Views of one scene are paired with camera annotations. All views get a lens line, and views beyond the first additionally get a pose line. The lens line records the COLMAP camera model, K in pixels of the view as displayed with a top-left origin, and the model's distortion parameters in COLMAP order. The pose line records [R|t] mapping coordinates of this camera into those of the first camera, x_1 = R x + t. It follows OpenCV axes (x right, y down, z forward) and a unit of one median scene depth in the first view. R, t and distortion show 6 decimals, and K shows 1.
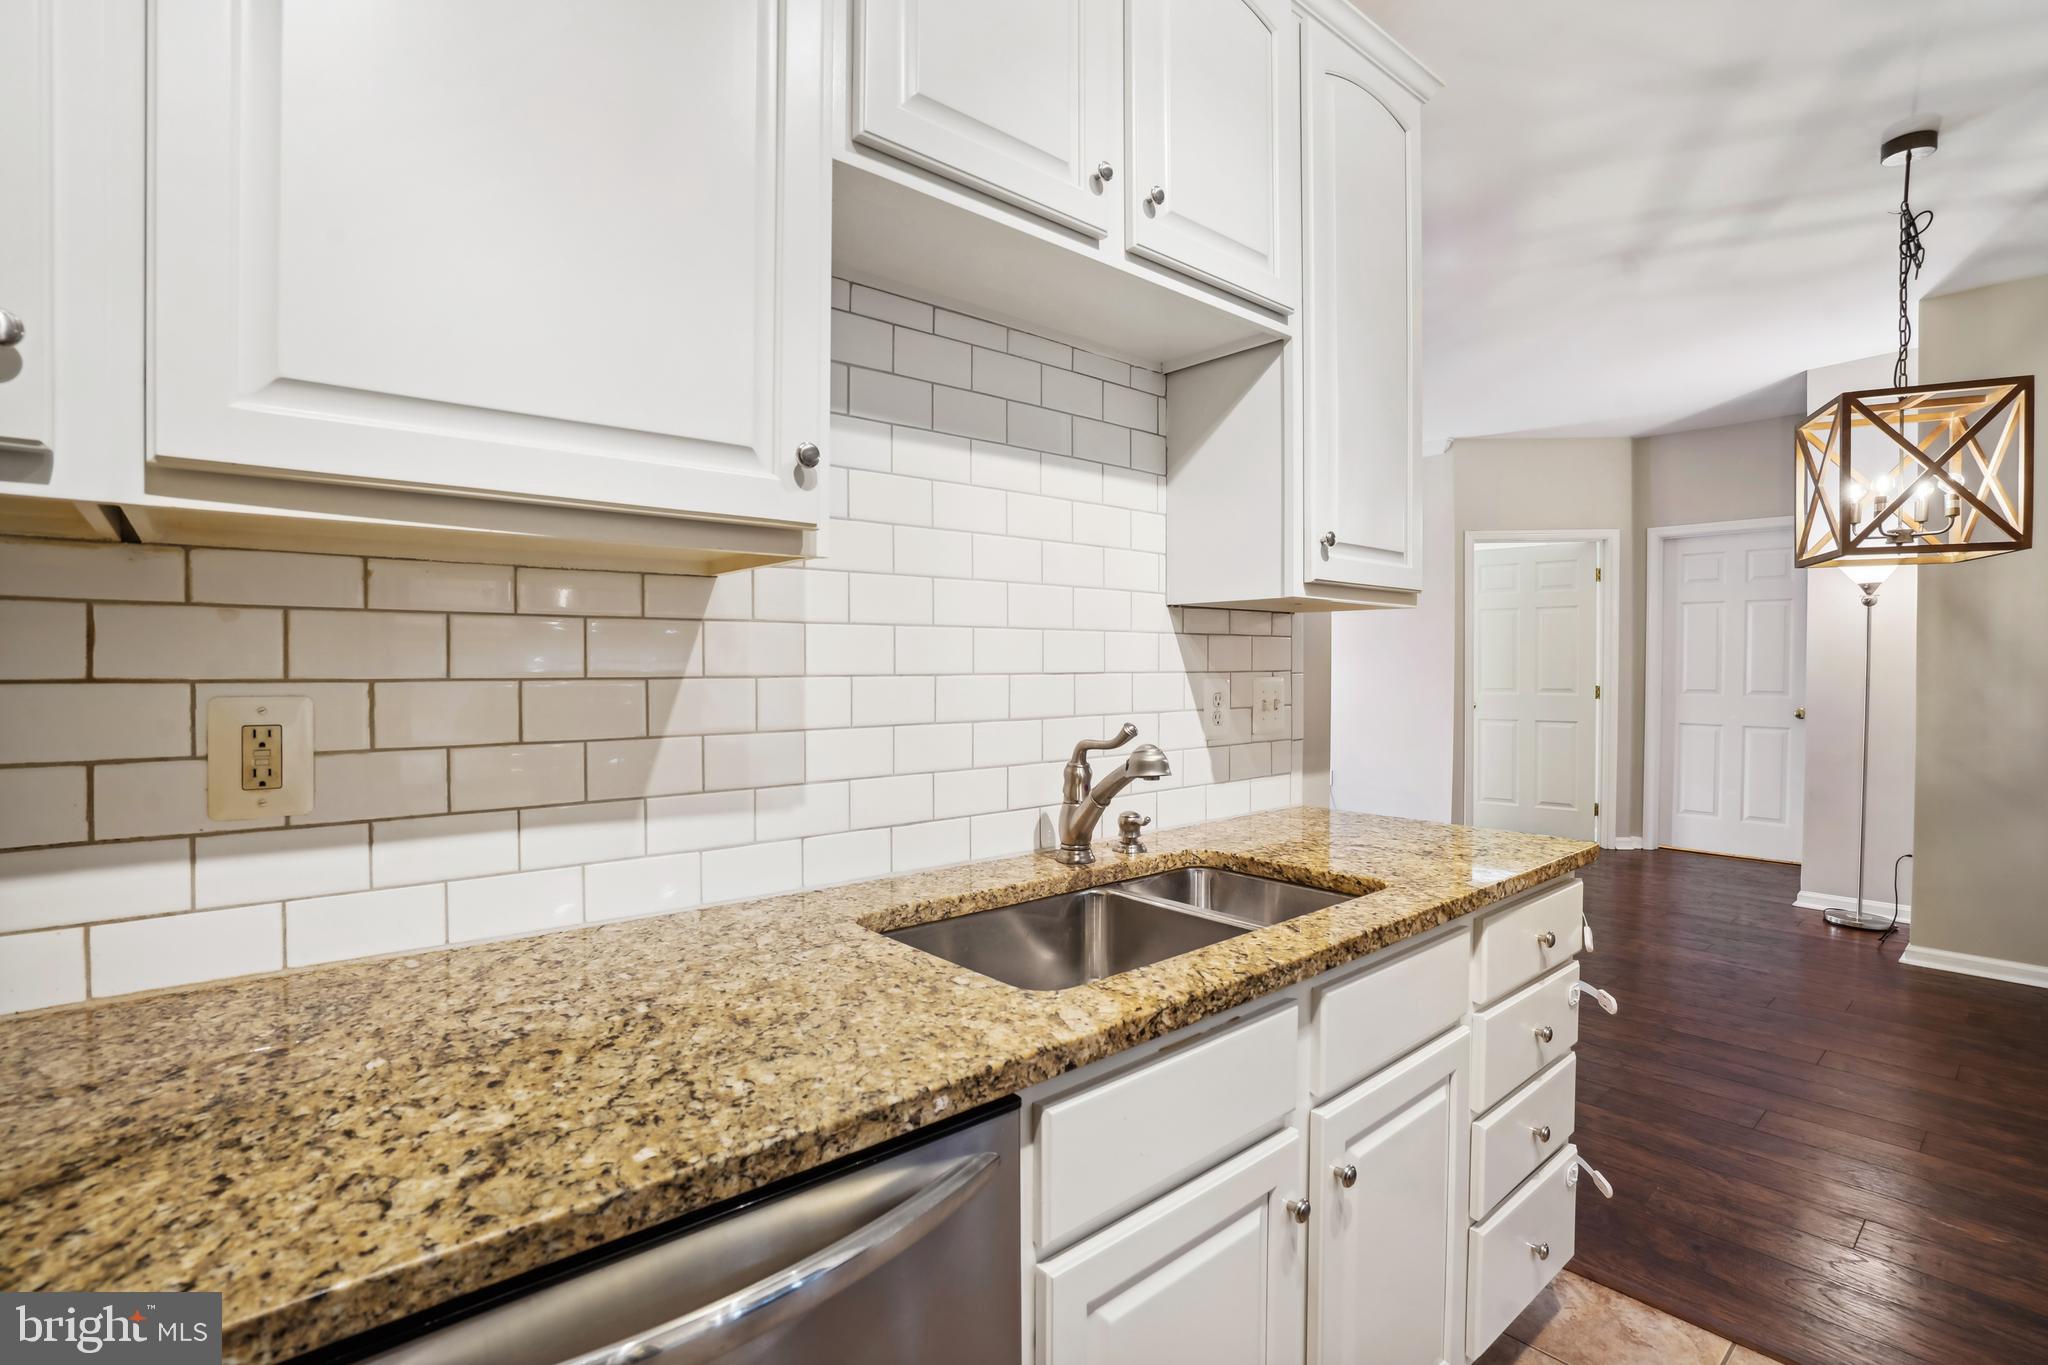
lens RADIAL K [[949.3, 0, 1012.4], [0, 949.3, 674.2], [0, 0, 1]] dist [-0.050513, 0.017062]
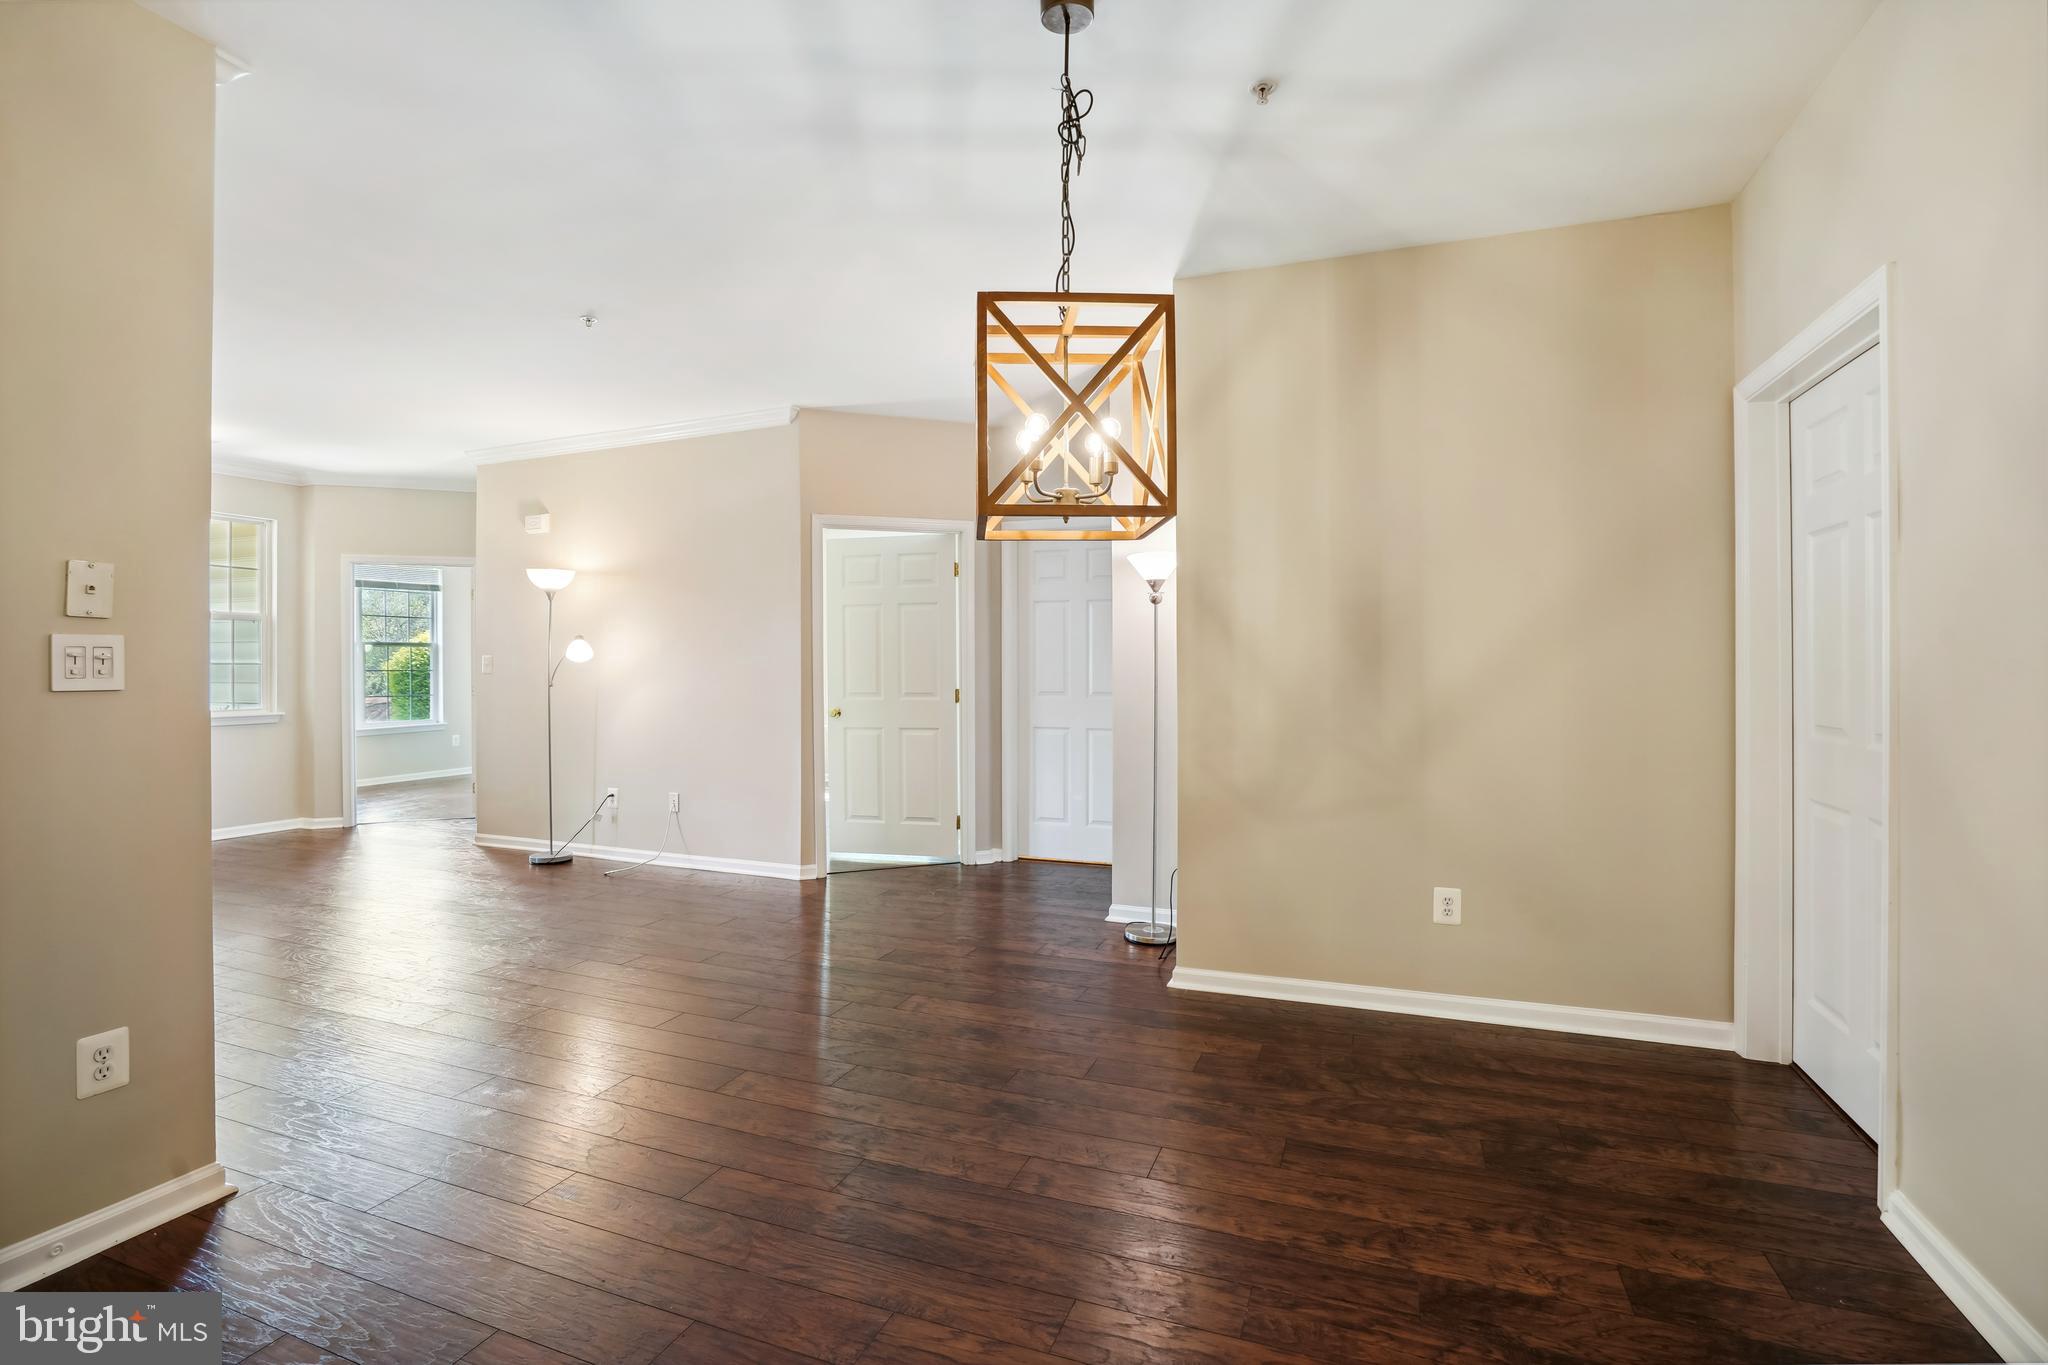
lens RADIAL K [[963.2, 0, 1029.8], [0, 963.2, 677.4], [0, 0, 1]] dist [-0.072392, 0.033161]
pose [[0.875473, -0.010562, 0.483152, 0.553536], [0.010810, 0.999939, 0.002272, -0.001367], [-0.483147, 0.003234, 0.875533, 0.310219]]
